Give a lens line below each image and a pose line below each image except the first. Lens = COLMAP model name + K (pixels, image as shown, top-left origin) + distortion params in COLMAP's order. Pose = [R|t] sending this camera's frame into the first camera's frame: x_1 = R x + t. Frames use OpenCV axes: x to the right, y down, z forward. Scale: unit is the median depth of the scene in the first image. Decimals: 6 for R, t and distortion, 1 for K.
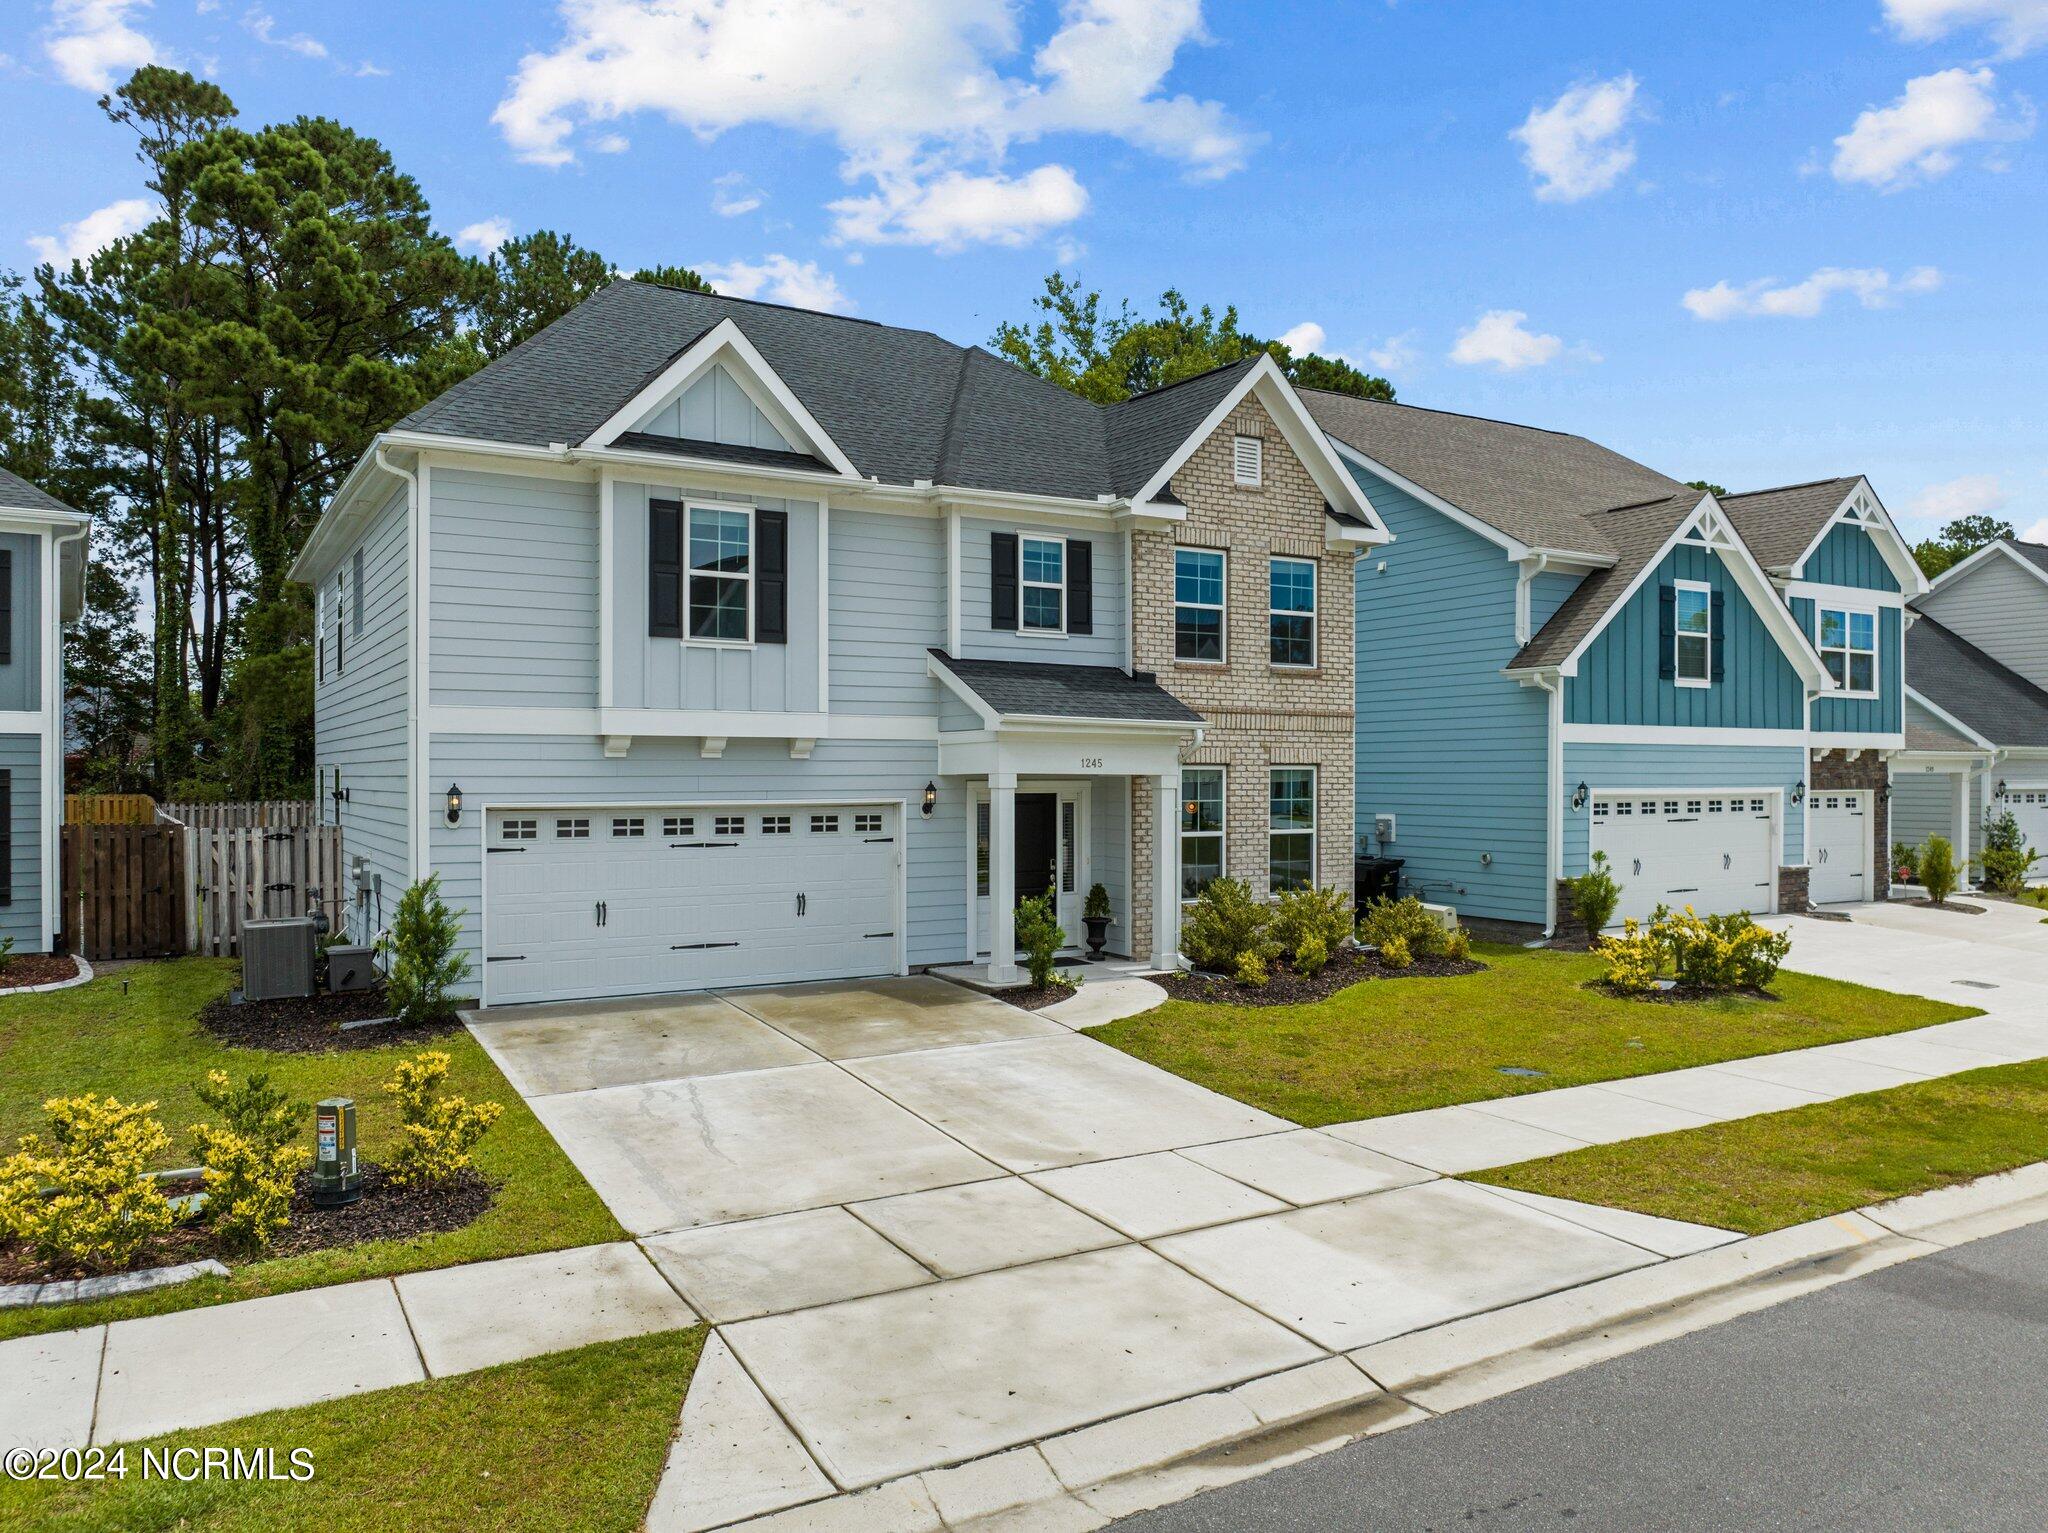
lens RADIAL K [[1445.9, 0, 1015.7], [0, 1445.9, 774.0], [0, 0, 1]] dist [-0.052571, 0.023554]
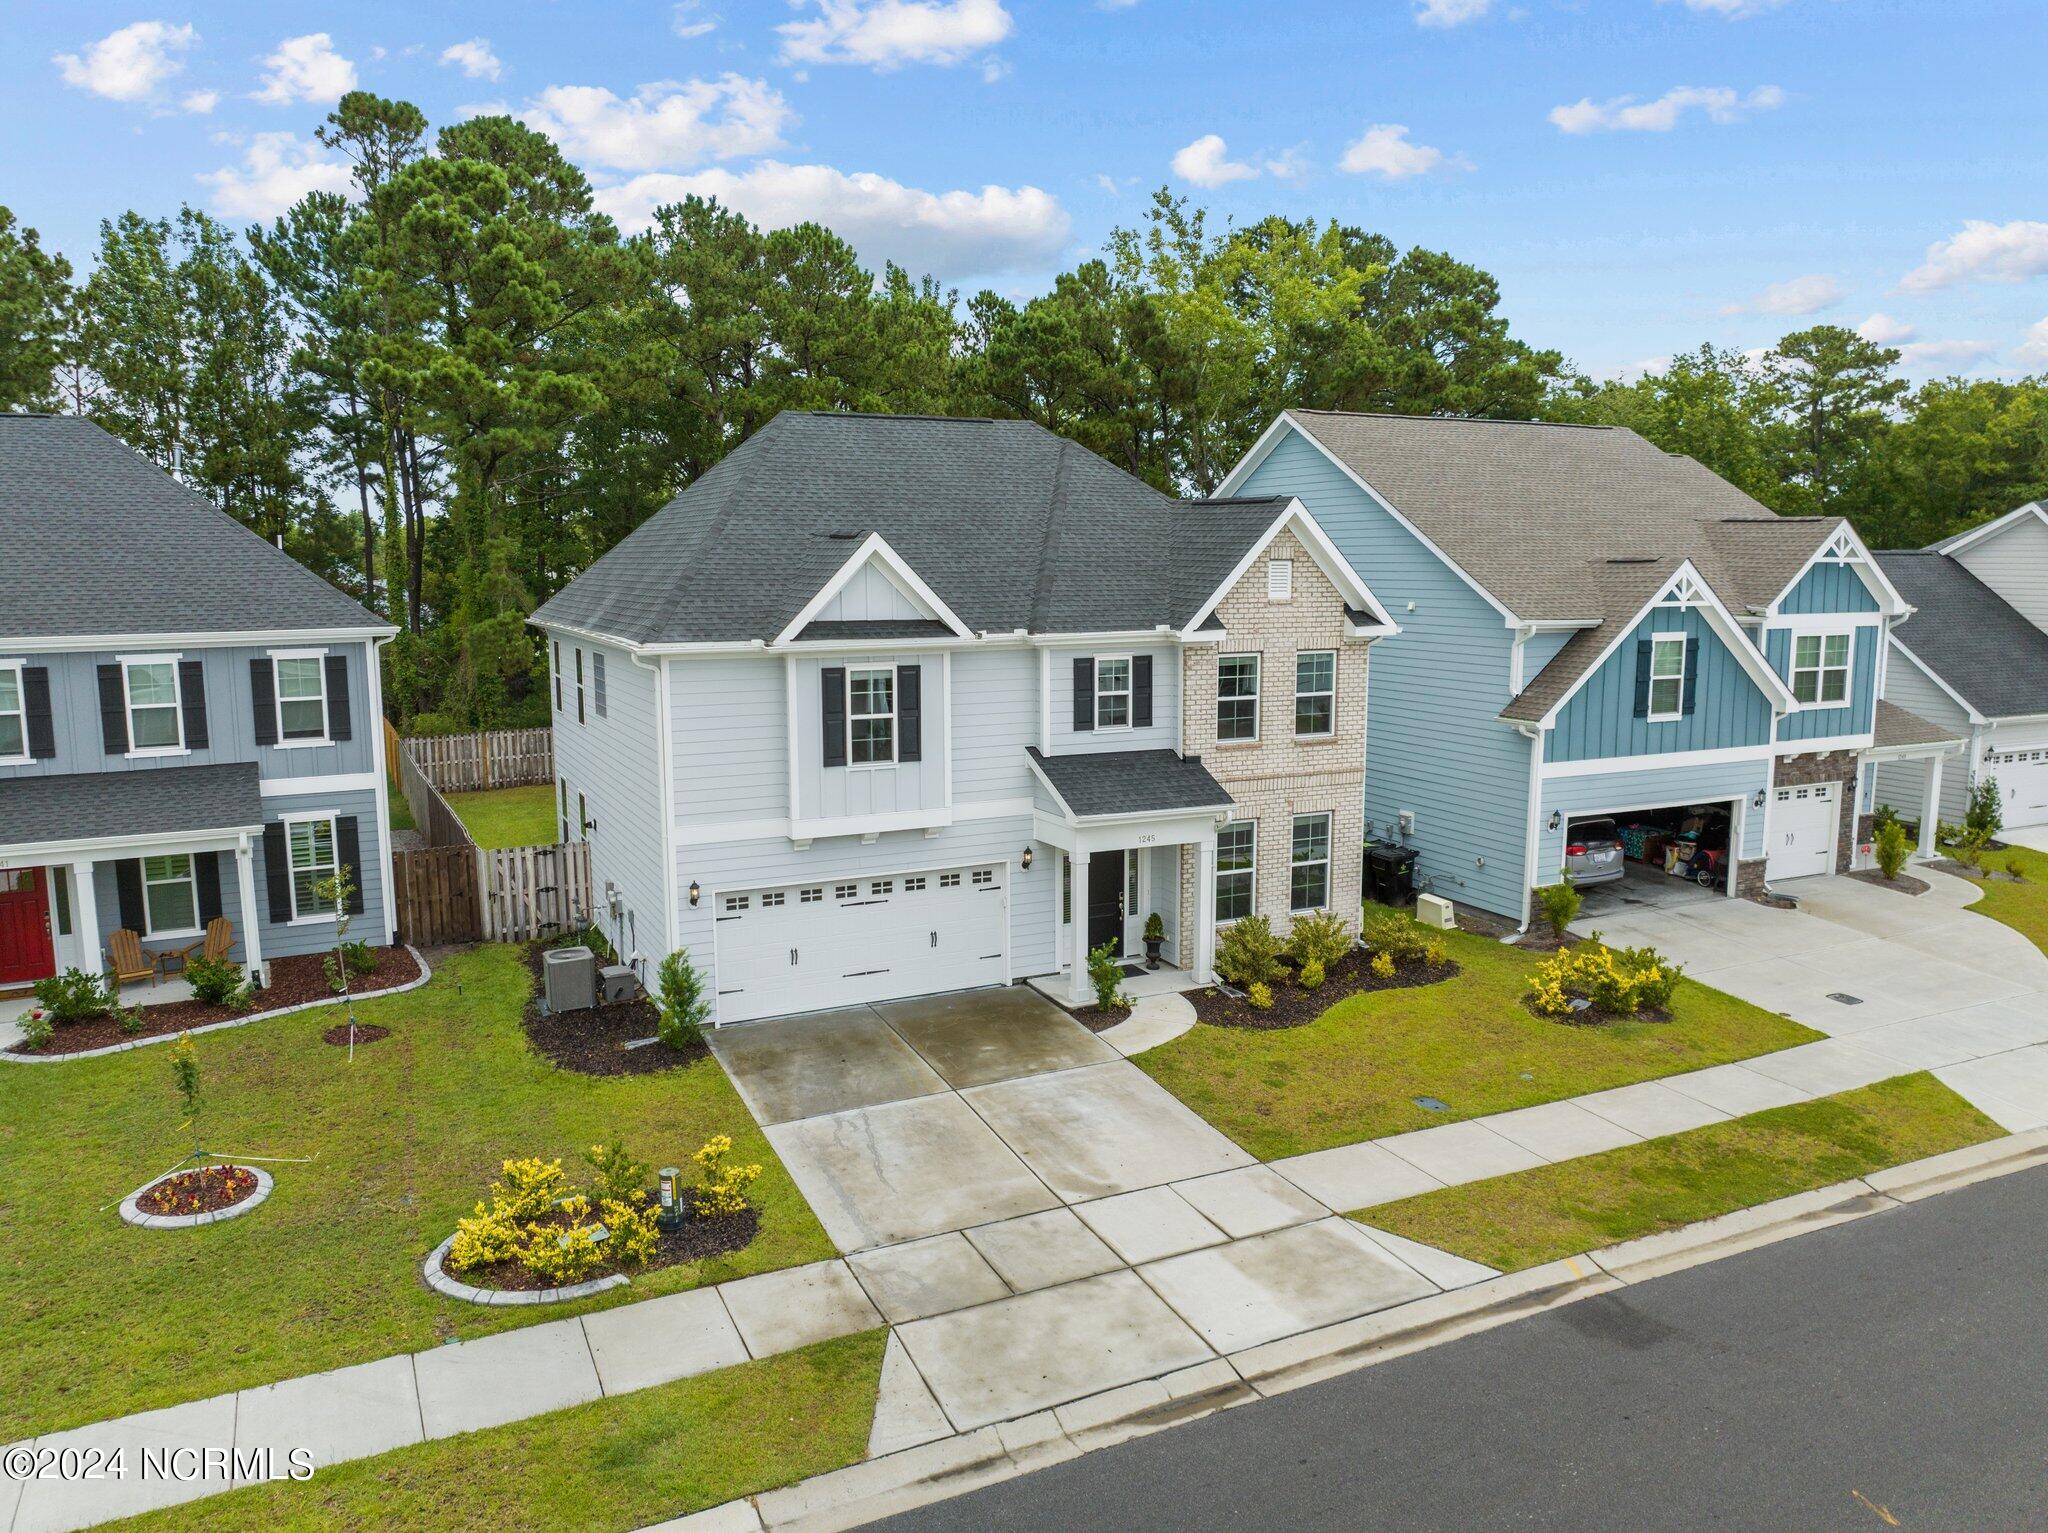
lens RADIAL K [[1438.4, 0, 1017.1], [0, 1438.4, 762.6], [0, 0, 1]] dist [-0.039824, -0.001310]
pose [[0.996143, 0.008331, -0.087348, 0.047835], [0.003975, 0.990176, 0.139772, -0.261488], [0.087654, -0.139580, 0.986323, -0.315532]]
